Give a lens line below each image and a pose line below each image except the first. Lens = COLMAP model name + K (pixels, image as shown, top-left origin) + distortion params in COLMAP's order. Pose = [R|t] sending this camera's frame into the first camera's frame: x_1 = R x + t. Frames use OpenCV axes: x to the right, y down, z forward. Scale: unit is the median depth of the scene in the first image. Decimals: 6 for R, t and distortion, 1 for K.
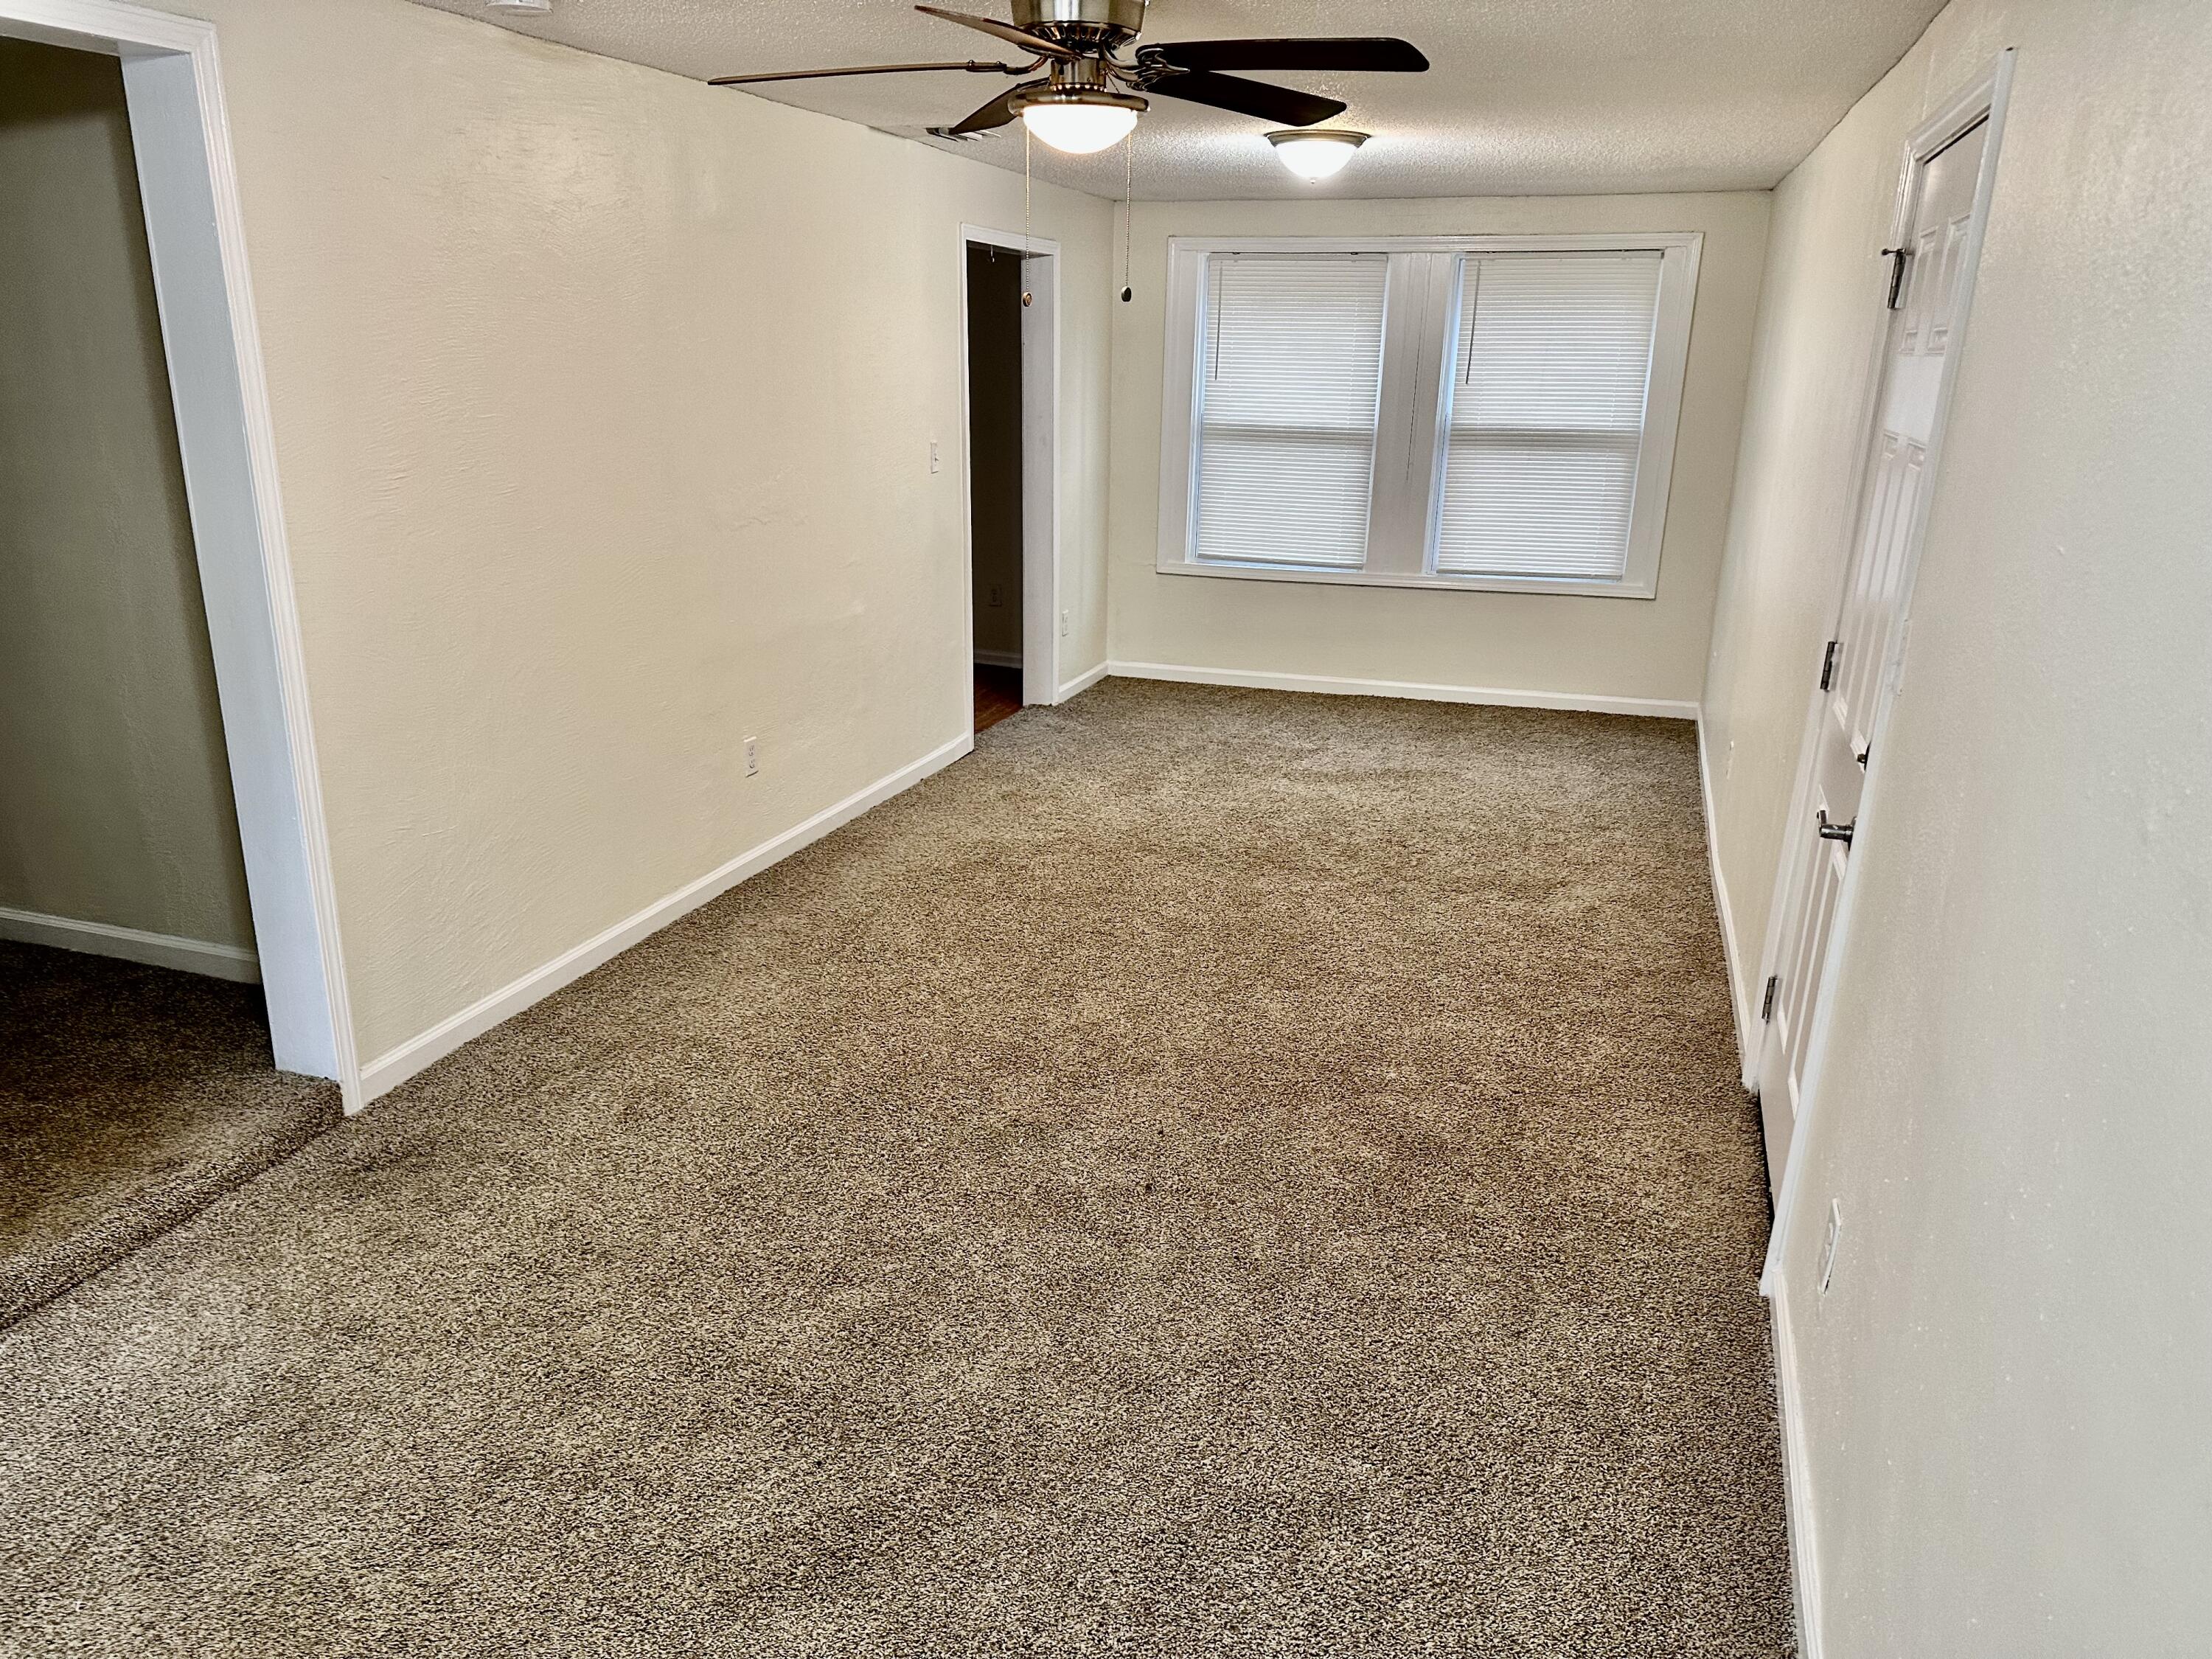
lens RADIAL K [[1546.9, 0, 1093.5], [0, 1546.9, 835.9], [0, 0, 1]] dist [0.053407, -0.076297]
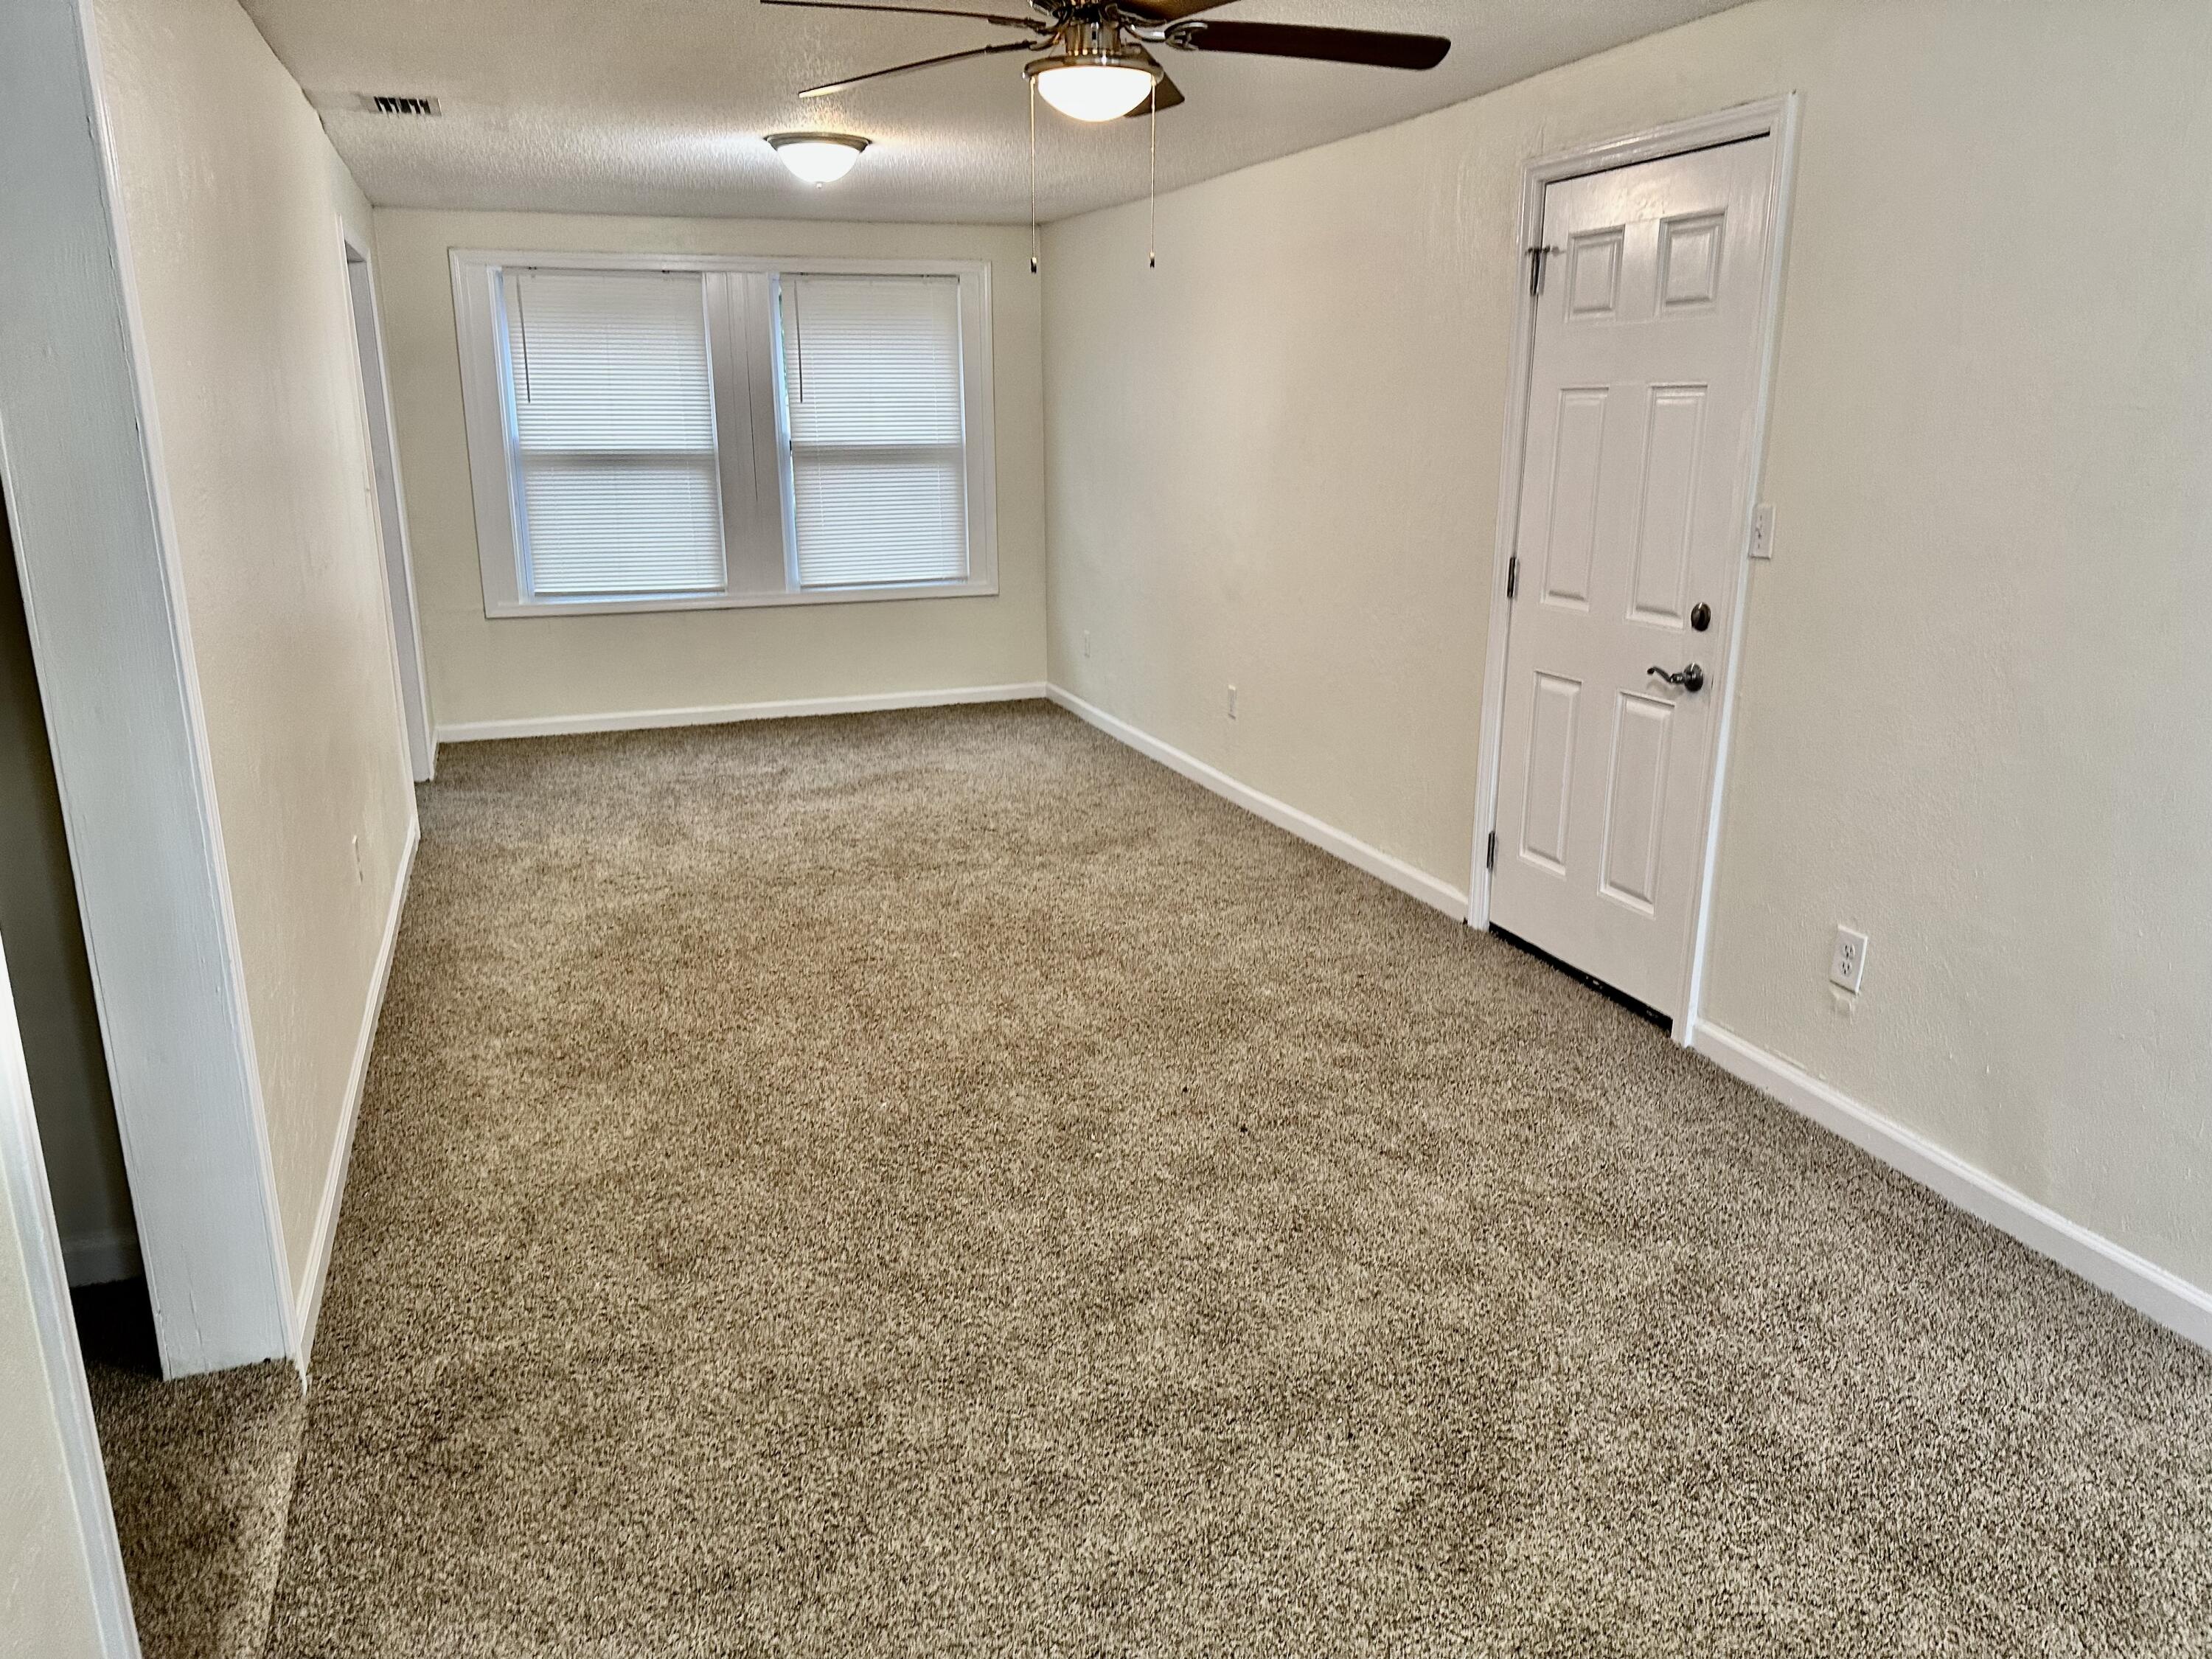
lens RADIAL K [[1546.9, 0, 1103.2], [0, 1546.9, 842.0], [0, 0, 1]] dist [0.053407, -0.076297]
pose [[0.777802, -0.191364, 0.598668, -0.295228], [0.208506, 0.977142, 0.041448, -0.010940], [-0.592916, 0.092588, 0.799924, 0.103313]]
